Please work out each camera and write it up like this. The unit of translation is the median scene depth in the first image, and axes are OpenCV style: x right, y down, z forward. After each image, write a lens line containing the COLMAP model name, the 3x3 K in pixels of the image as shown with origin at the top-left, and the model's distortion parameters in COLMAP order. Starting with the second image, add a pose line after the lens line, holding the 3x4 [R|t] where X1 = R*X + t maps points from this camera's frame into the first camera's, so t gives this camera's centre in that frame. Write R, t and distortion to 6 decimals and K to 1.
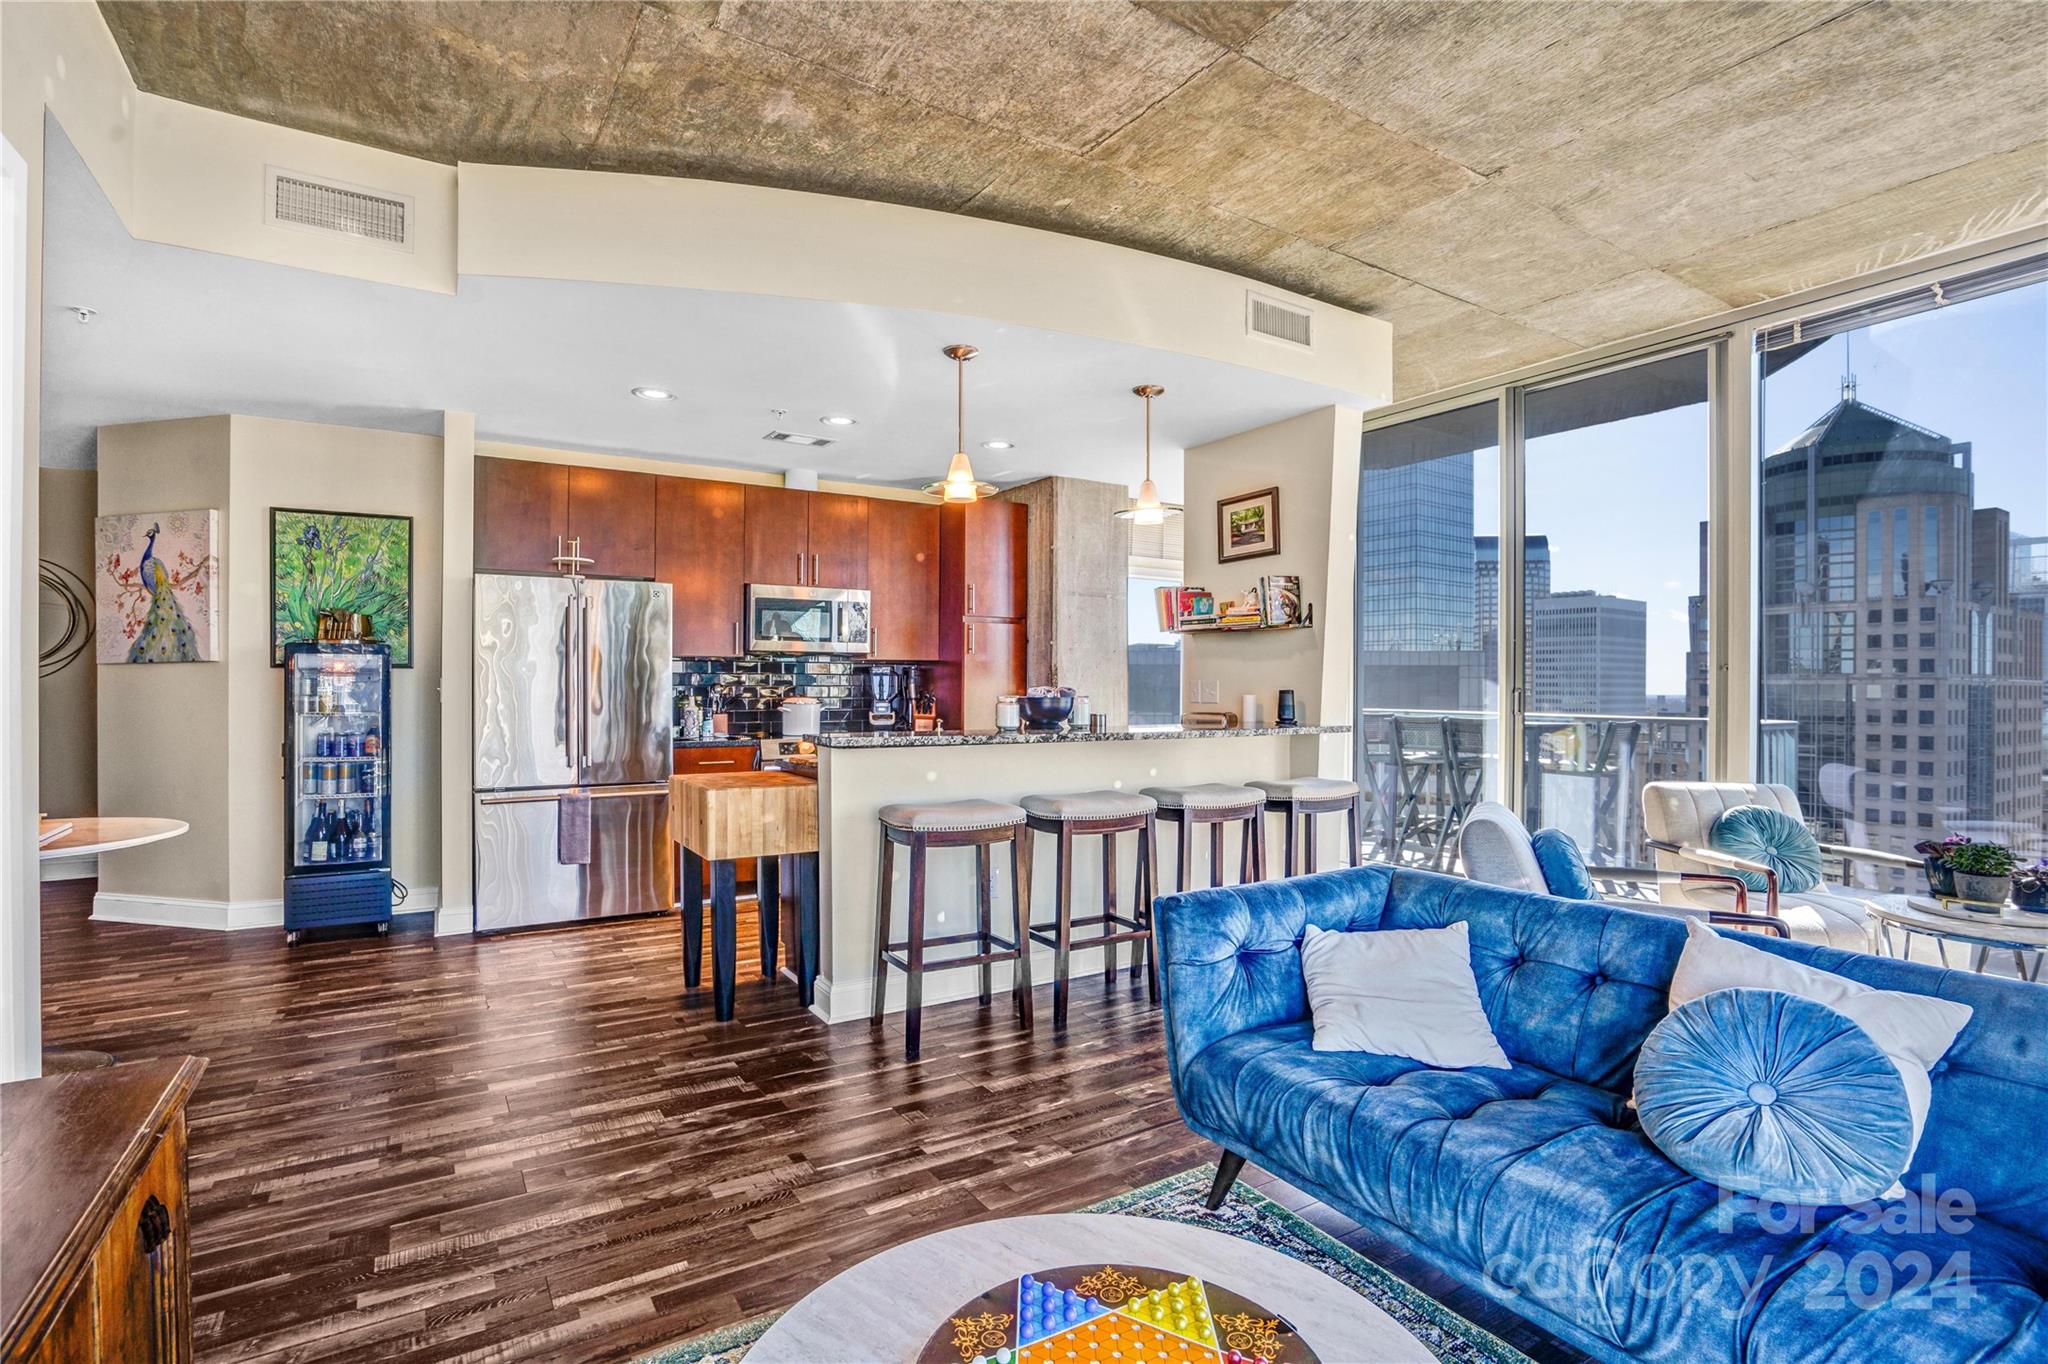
lens RADIAL K [[1001.6, 0, 1112.7], [0, 1001.6, 690.3], [0, 0, 1]] dist [-0.041283, 0.011718]
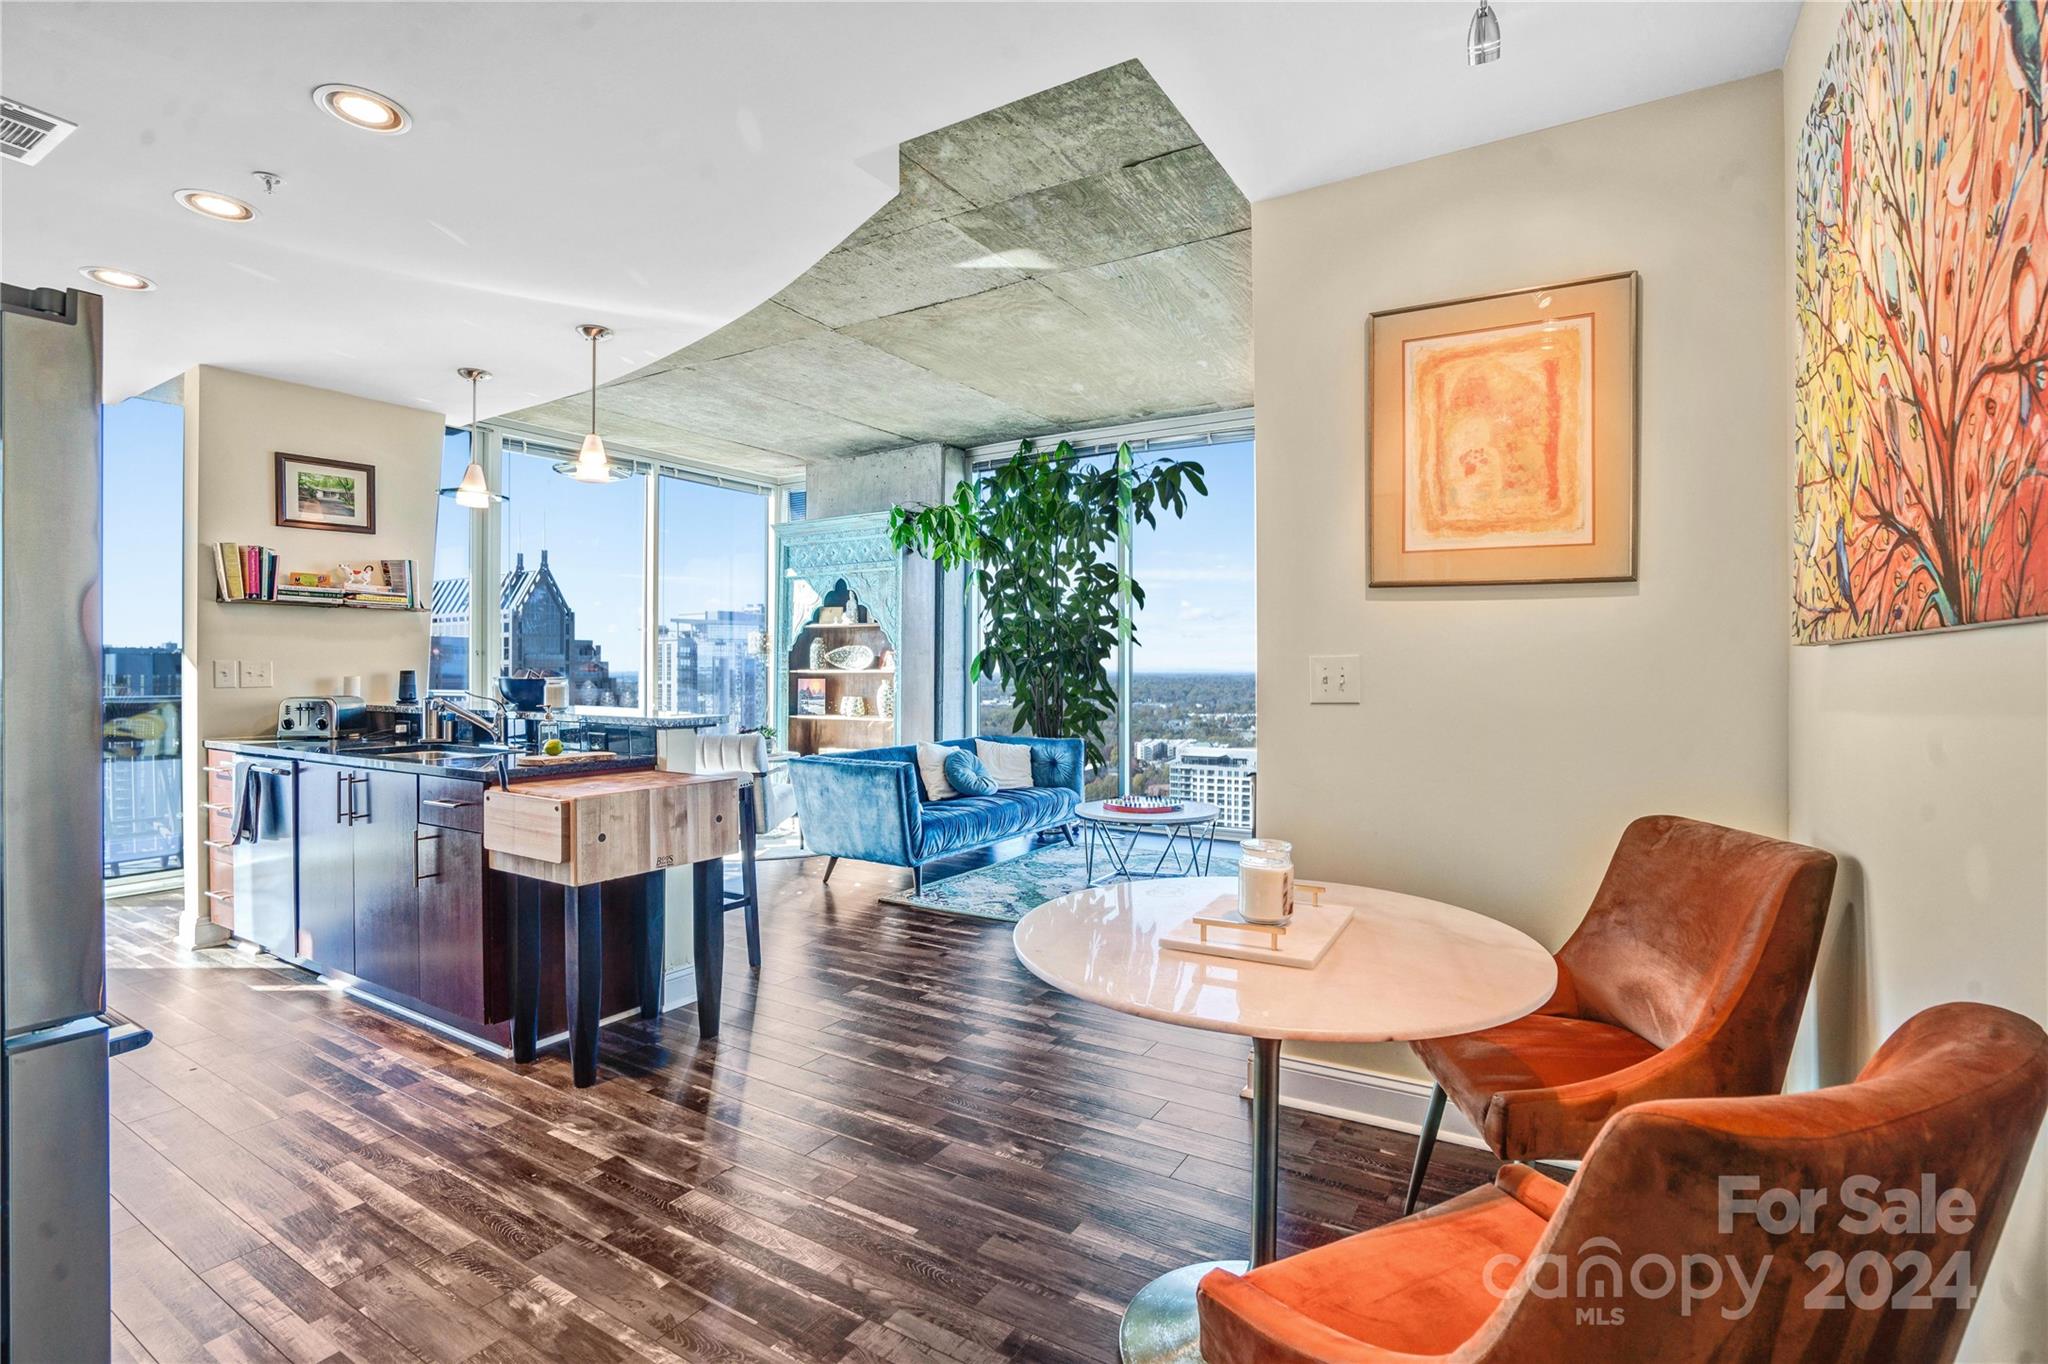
lens RADIAL K [[898.6, 0, 1041.0], [0, 898.6, 665.4], [0, 0, 1]] dist [-0.054330, 0.013498]
pose [[-0.411843, -0.001850, 0.911253, -0.983709], [0.003722, 0.999986, 0.003712, -0.007041], [-0.911247, 0.004920, -0.411830, 0.827273]]
